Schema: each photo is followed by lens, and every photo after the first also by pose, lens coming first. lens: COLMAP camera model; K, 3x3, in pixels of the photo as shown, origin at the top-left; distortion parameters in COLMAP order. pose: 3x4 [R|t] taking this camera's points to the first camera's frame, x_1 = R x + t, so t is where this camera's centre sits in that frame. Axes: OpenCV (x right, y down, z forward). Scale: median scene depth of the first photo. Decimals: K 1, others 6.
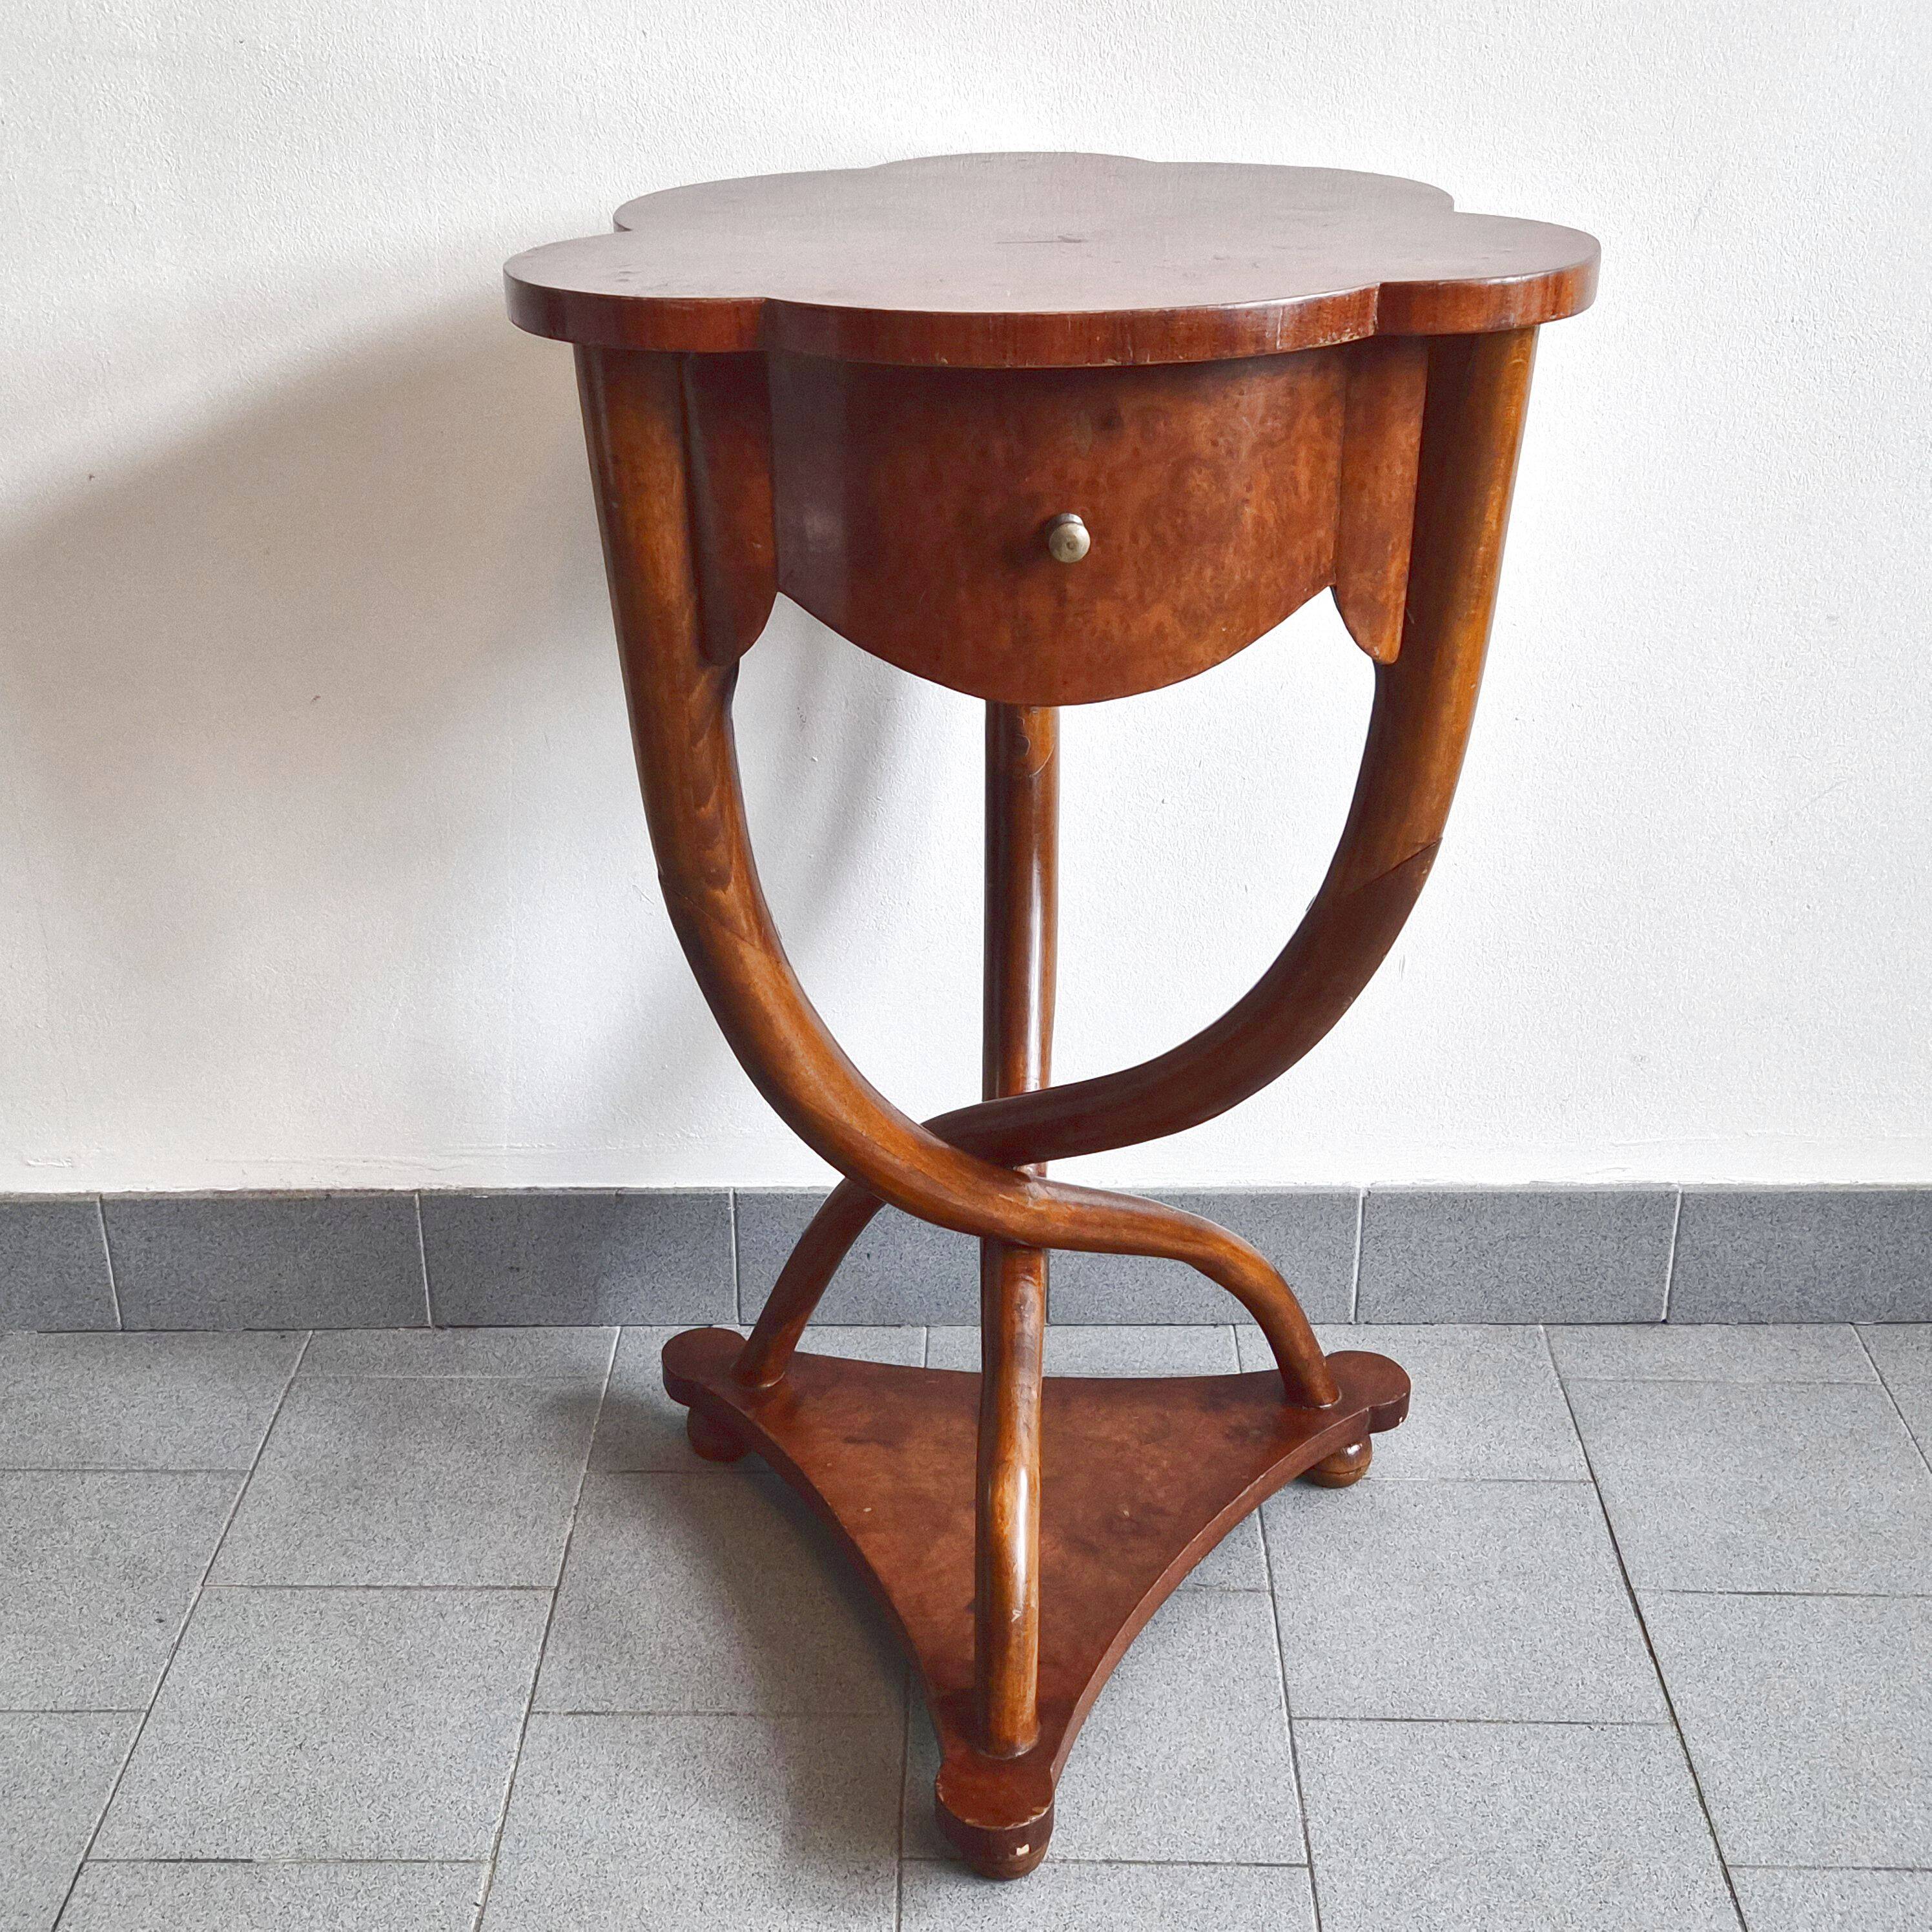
lens RADIAL K [[2525.4, 0, 937.3], [0, 2525.4, 950.2], [0, 0, 1]] dist [0.072684, -0.047982]
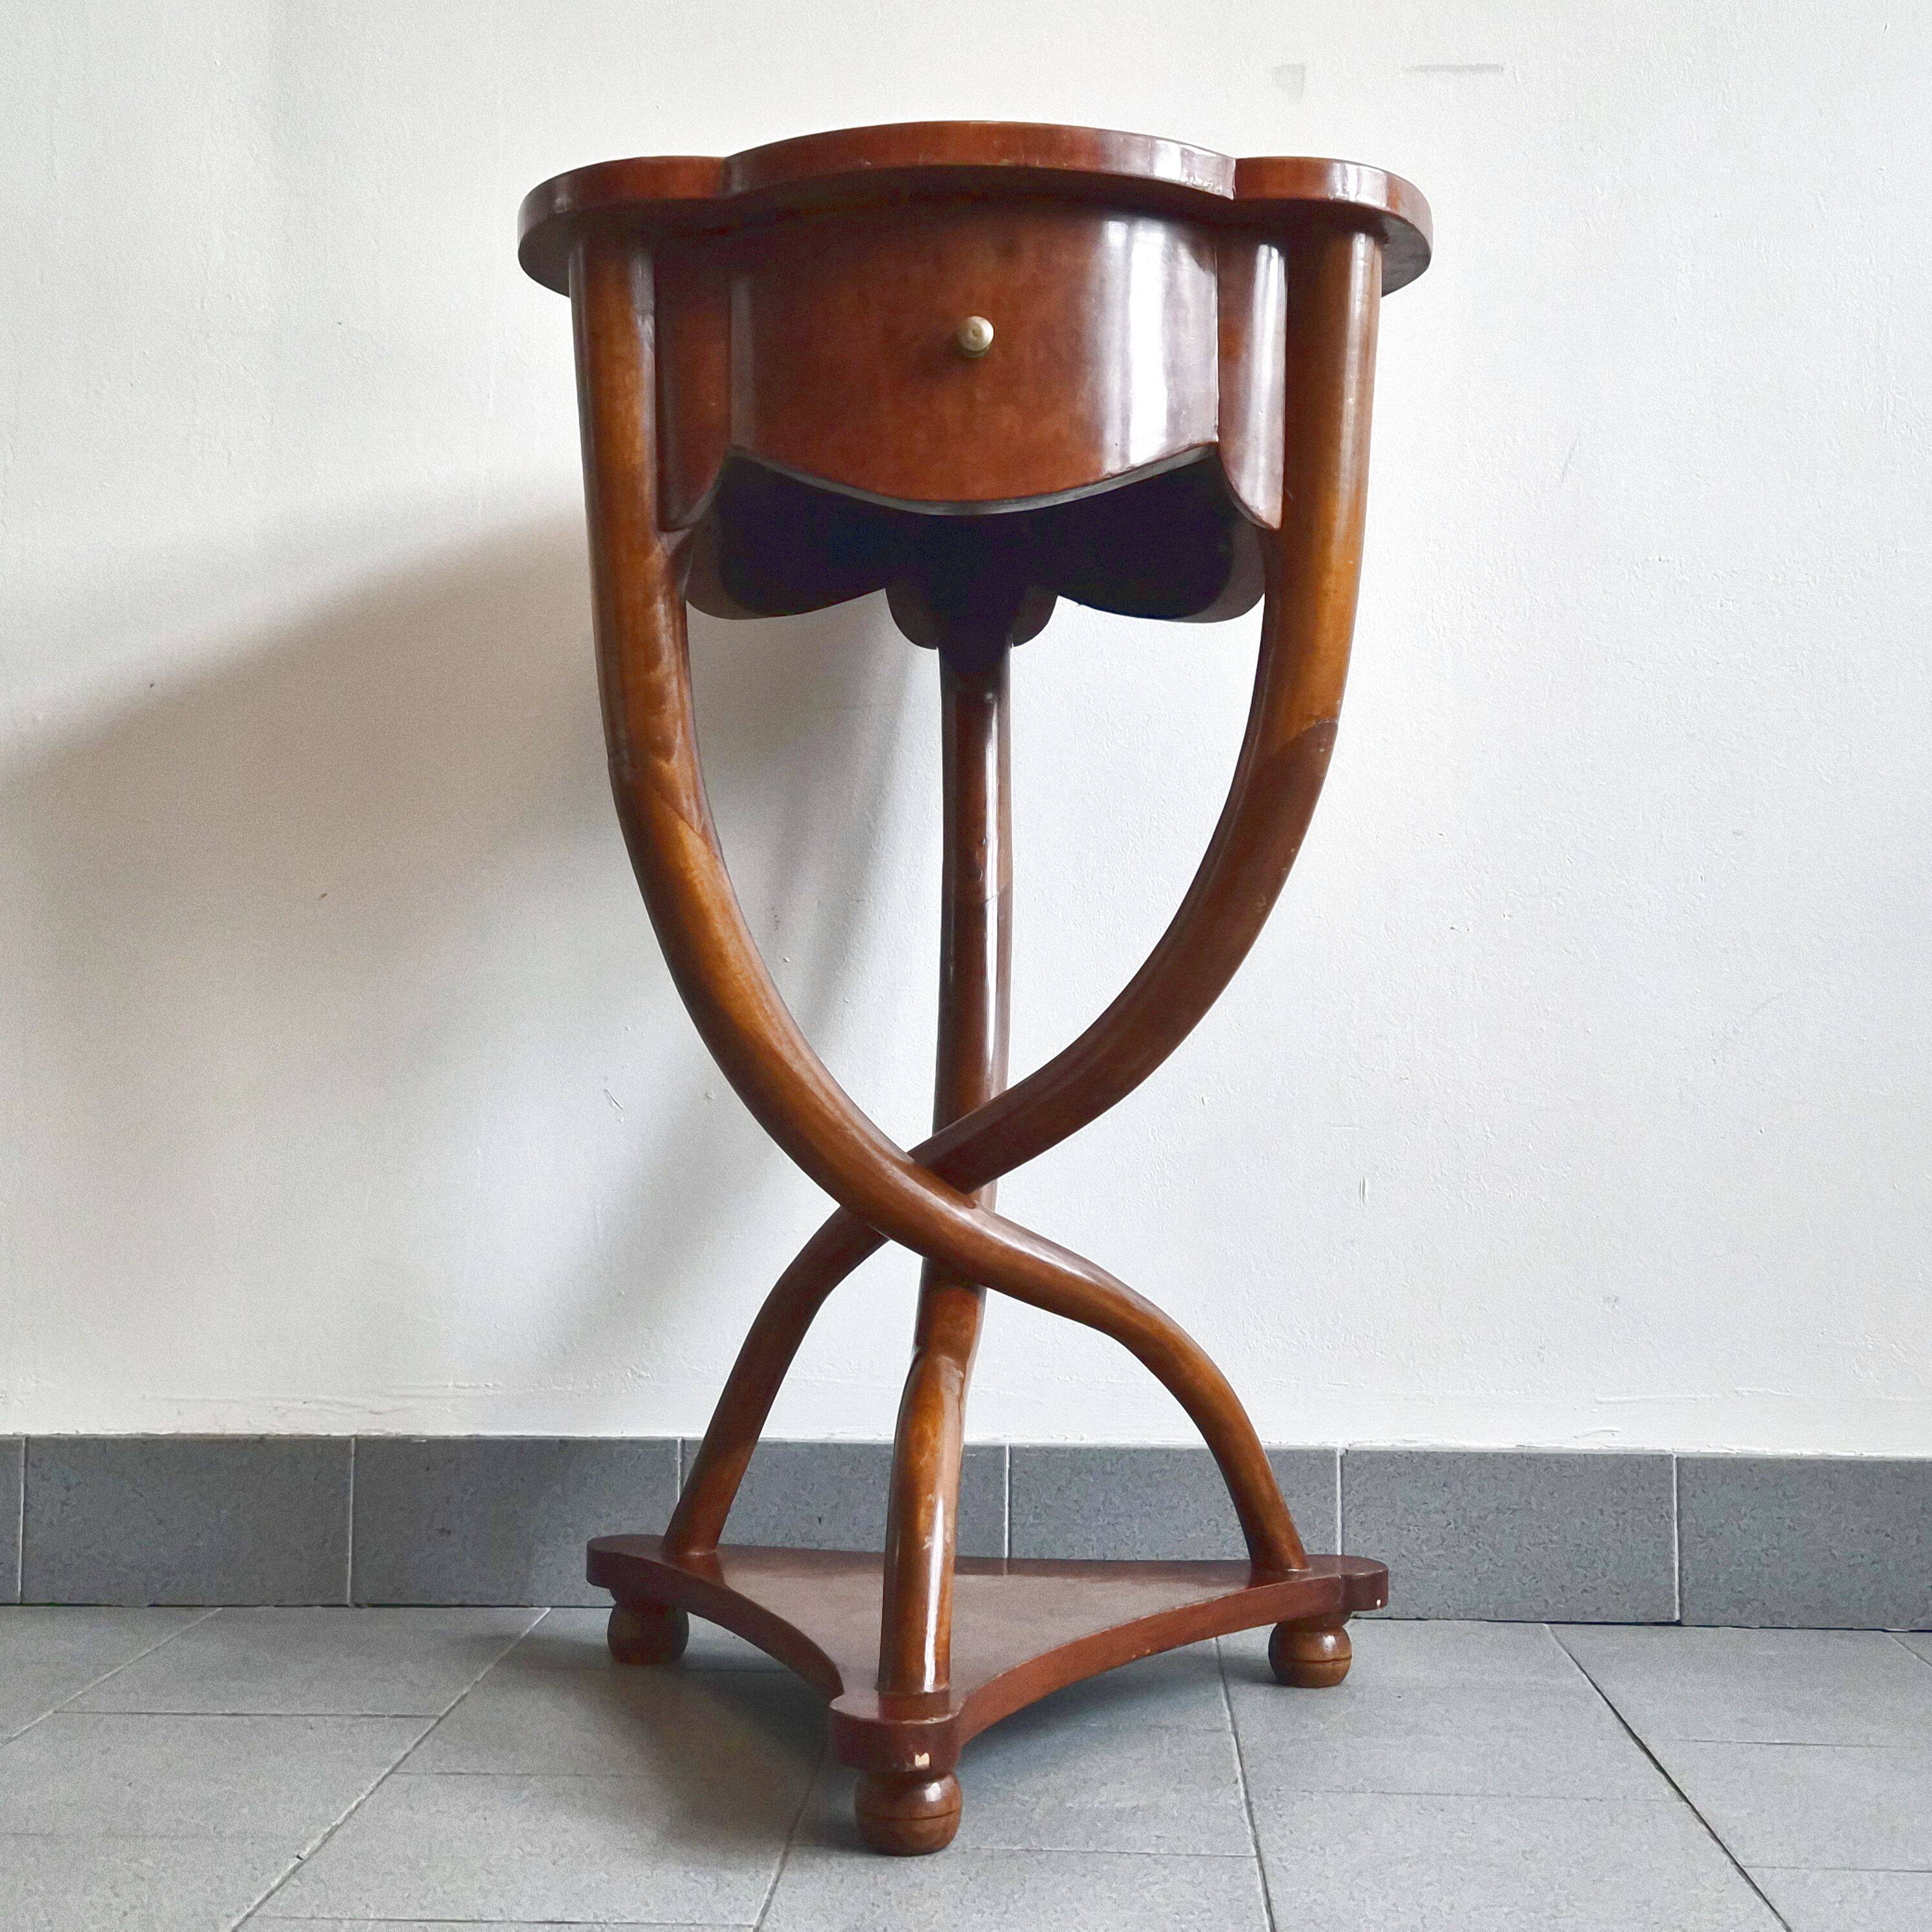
lens RADIAL K [[2534.9, 0, 966.0], [0, 2534.9, 966.0], [0, 0, 1]] dist [0.059381, 0.010160]
pose [[0.999523, 0.013916, -0.027562, 0.062930], [-0.025289, 0.881126, -0.472205, 0.480157], [0.017715, 0.472677, 0.881058, 0.083551]]
